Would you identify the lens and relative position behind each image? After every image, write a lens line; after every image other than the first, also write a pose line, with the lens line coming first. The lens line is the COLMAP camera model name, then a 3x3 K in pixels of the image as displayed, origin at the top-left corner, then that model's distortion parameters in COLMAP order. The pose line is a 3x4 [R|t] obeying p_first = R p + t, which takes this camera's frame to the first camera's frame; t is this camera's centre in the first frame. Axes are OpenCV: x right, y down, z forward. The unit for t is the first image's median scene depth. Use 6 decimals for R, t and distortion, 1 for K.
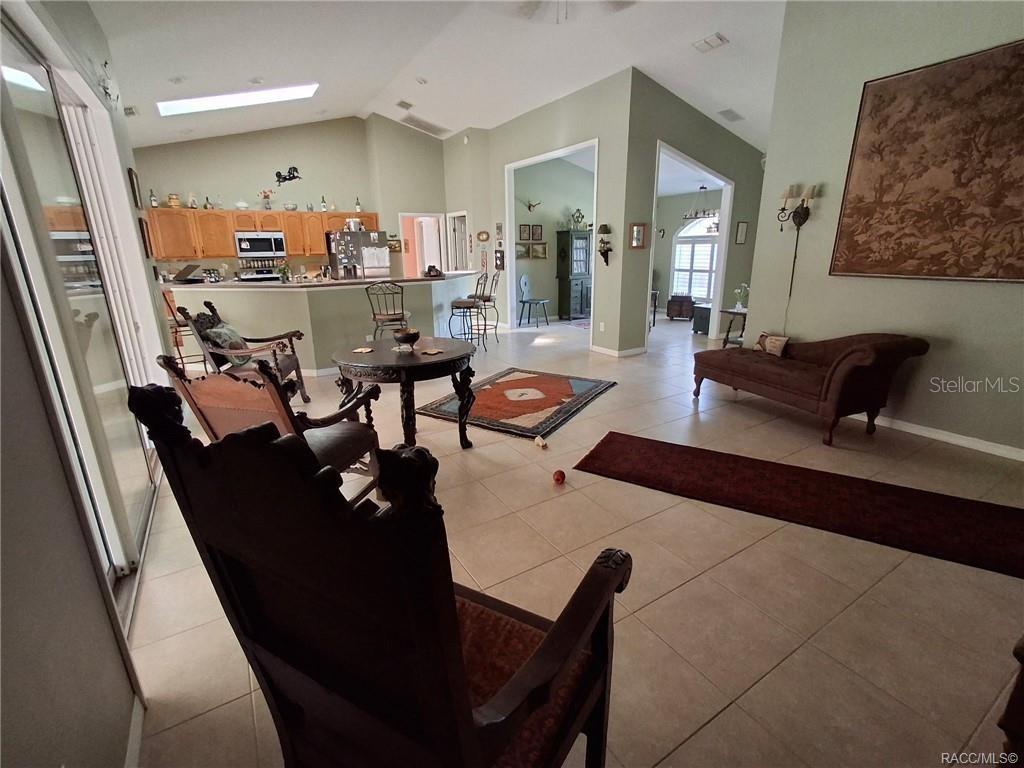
lens RADIAL K [[465.2, 0, 512.0], [0, 465.2, 382.0], [0, 0, 1]] dist [0.001665, 0.001465]
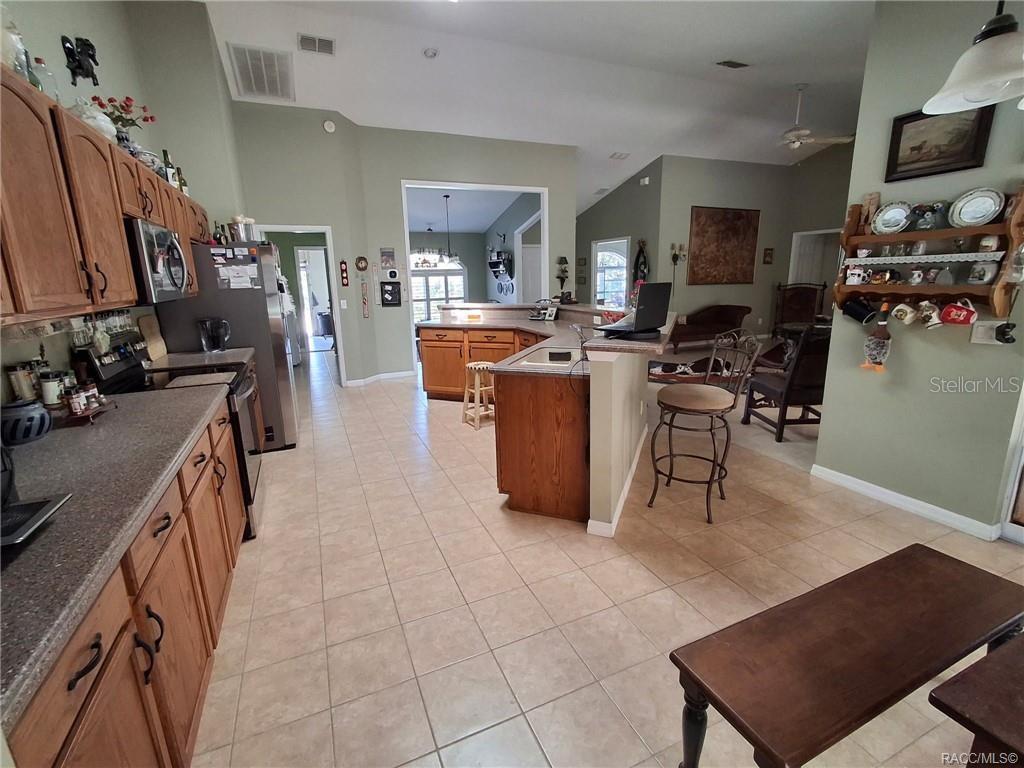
lens RADIAL K [[465.2, 0, 512.4], [0, 465.2, 382.8], [0, 0, 1]] dist [0.001665, 0.001465]
pose [[0.132206, -0.213444, 0.967969, -1.849002], [0.296919, 0.940227, 0.166774, -0.443910], [-0.945707, 0.265359, 0.187679, 1.620906]]
